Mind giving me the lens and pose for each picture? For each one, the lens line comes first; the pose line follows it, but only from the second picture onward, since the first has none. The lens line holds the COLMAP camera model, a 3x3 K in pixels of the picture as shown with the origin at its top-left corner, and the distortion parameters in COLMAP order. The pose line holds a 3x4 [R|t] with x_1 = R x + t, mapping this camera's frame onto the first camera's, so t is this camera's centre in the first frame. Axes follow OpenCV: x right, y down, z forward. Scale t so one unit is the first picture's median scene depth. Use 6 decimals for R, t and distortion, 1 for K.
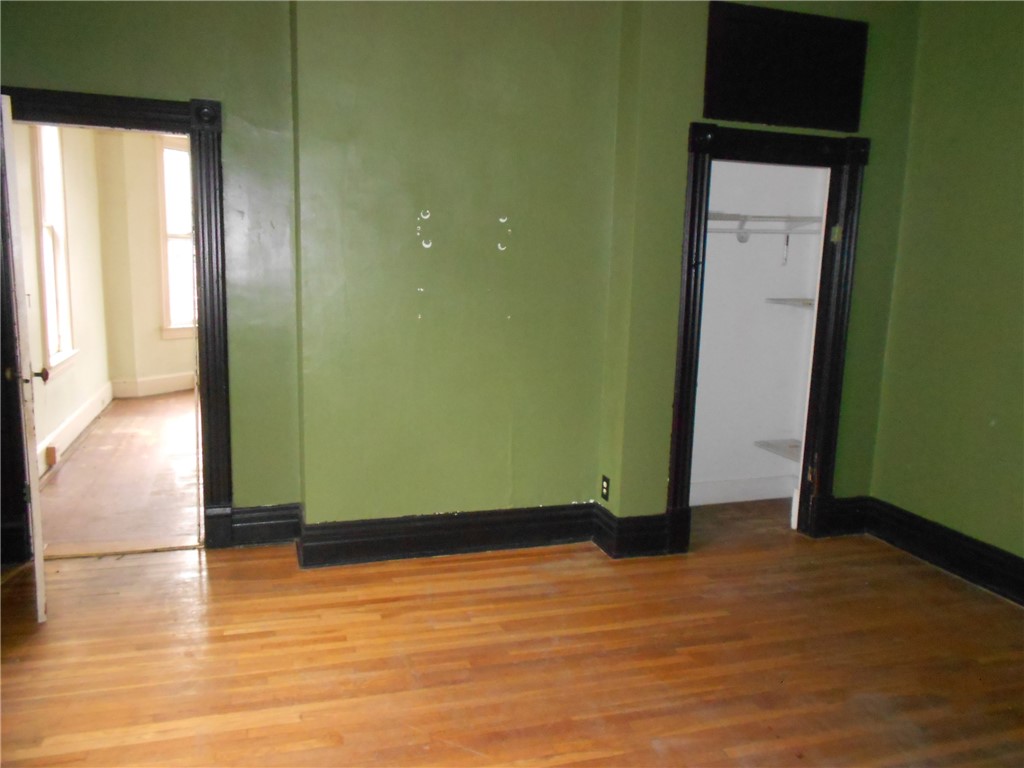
lens RADIAL K [[802.9, 0, 512.0], [0, 802.9, 384.0], [0, 0, 1]] dist [-0.055467, -0.001132]
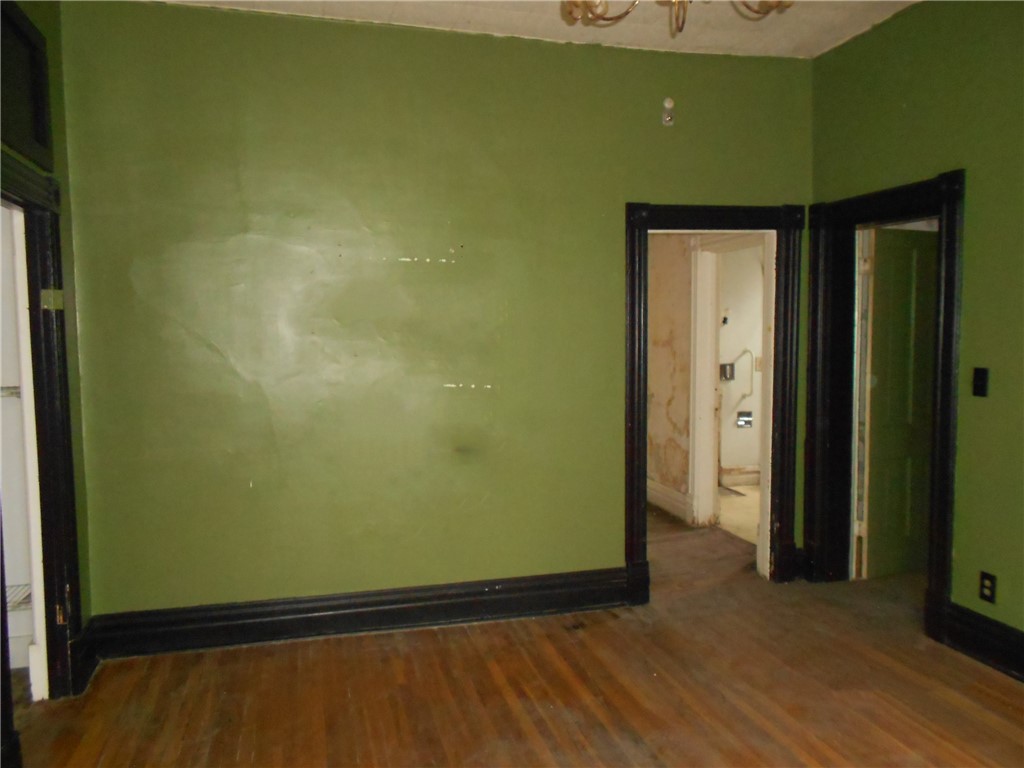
lens RADIAL K [[802.9, 0, 512.0], [0, 802.9, 384.0], [0, 0, 1]] dist [-0.055467, -0.001132]
pose [[0.006262, -0.097273, 0.995238, -0.369320], [0.166373, 0.981487, 0.094882, -0.109235], [-0.986043, 0.164987, 0.022329, 0.569618]]
